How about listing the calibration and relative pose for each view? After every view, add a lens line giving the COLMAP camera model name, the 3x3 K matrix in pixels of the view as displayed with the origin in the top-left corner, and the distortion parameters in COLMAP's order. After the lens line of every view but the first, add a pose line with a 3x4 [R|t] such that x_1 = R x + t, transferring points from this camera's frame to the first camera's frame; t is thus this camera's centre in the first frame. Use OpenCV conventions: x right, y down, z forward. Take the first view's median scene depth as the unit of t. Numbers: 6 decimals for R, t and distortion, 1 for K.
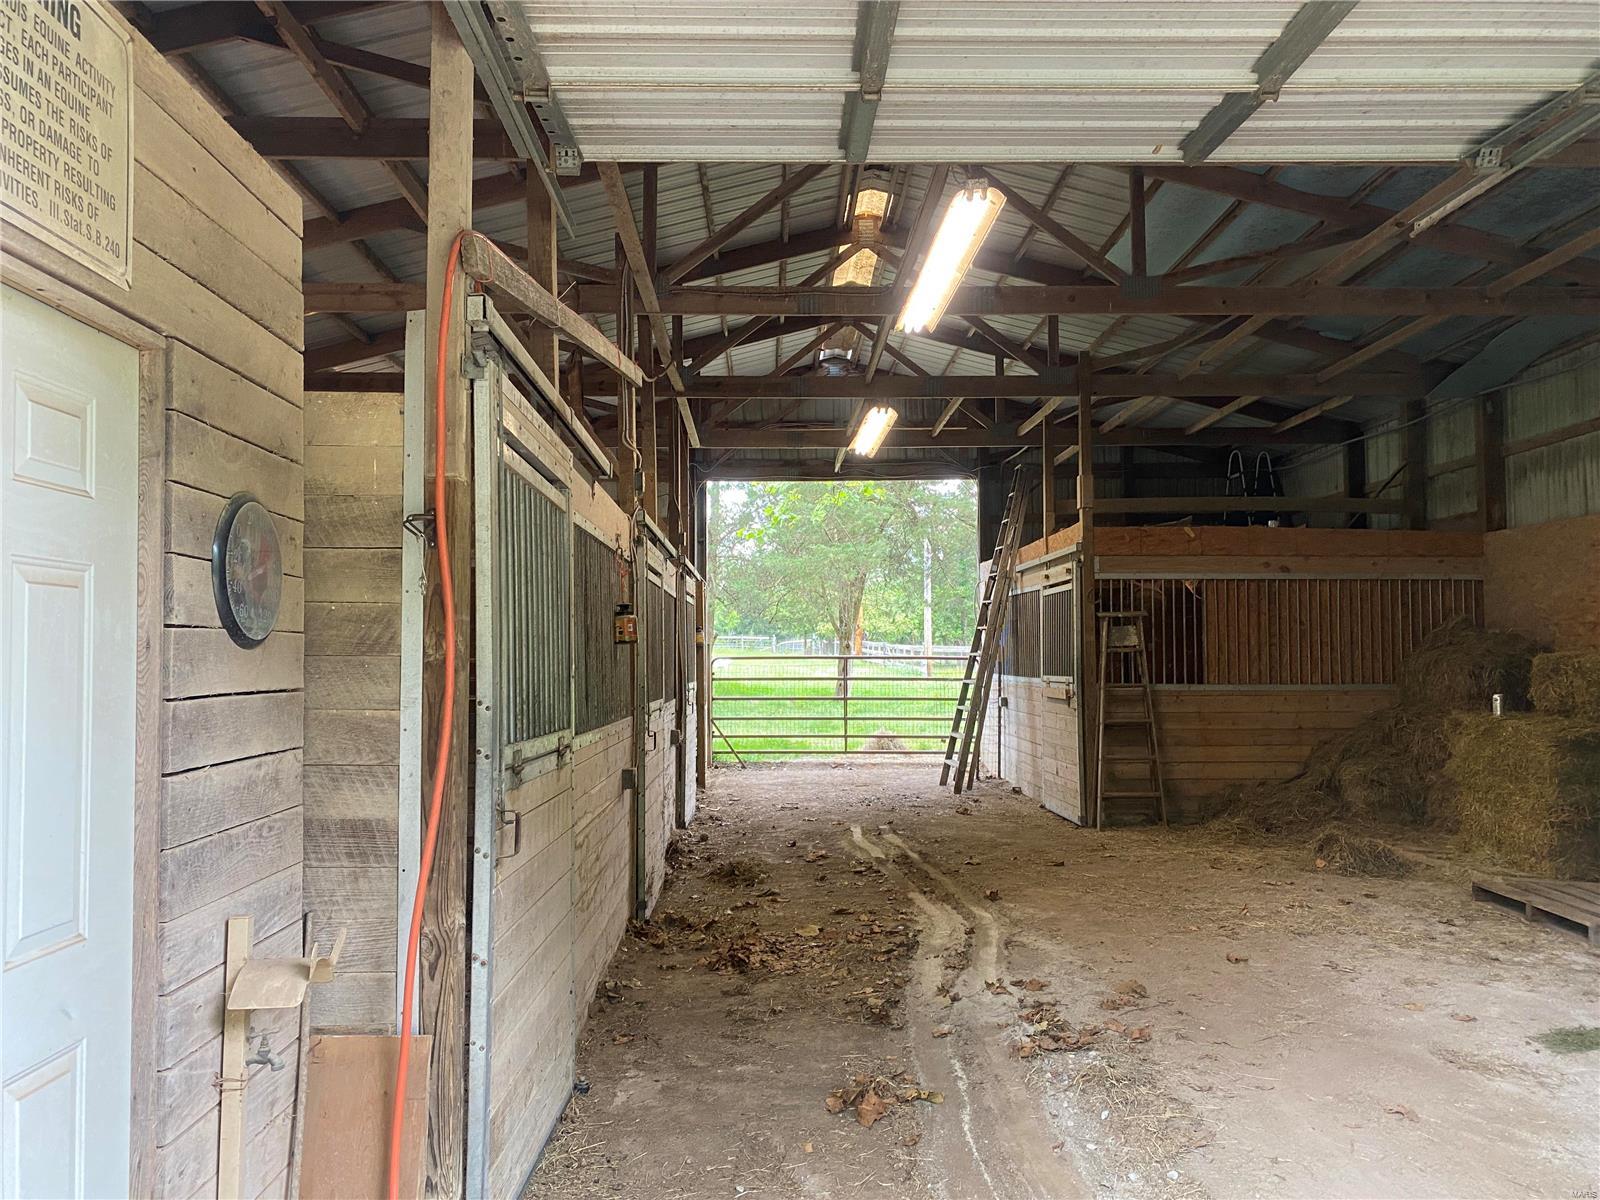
lens RADIAL K [[1220.7, 0, 800.0], [0, 1220.7, 600.0], [0, 0, 1]] dist [-0.003093, -0.004469]
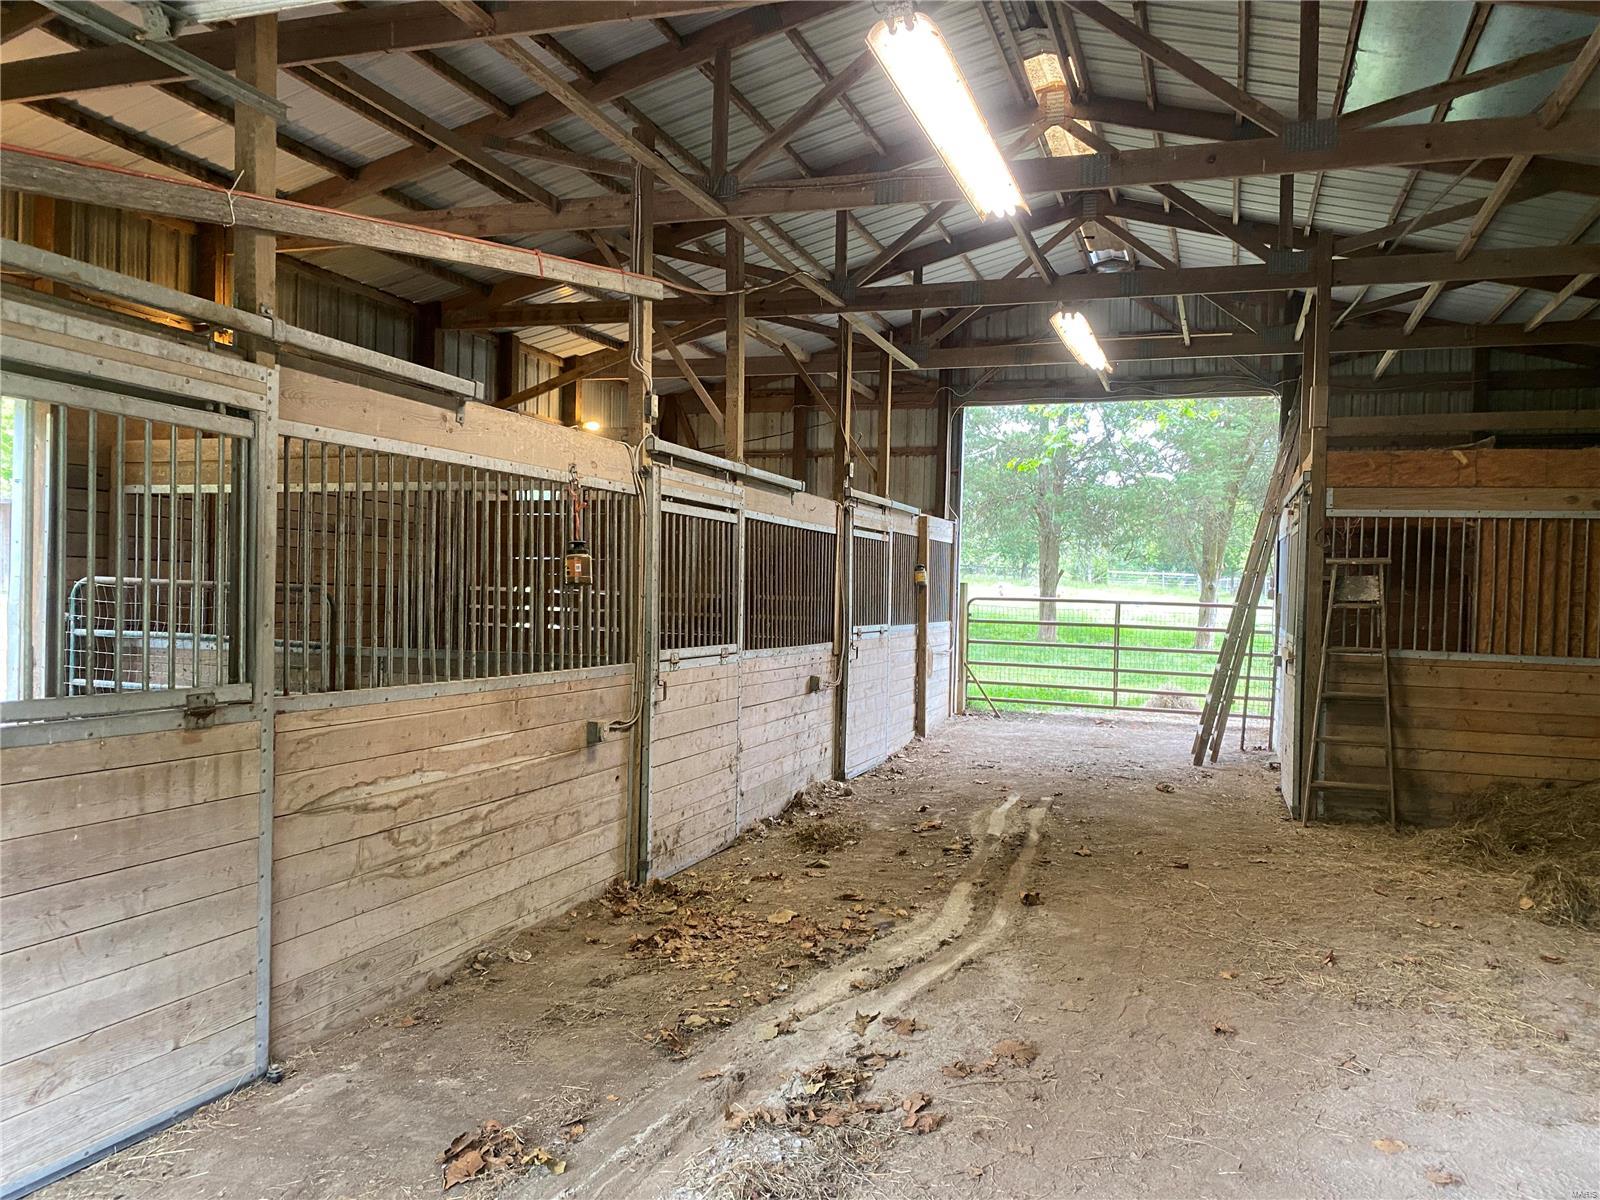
lens RADIAL K [[1226.2, 0, 801.3], [0, 1226.2, 627.4], [0, 0, 1]] dist [-0.000011, 0.003745]
pose [[0.940094, 0.039234, -0.338650, 0.194275], [-0.012856, 0.996729, 0.079787, -0.004414], [0.340673, -0.070653, 0.937523, 0.120235]]
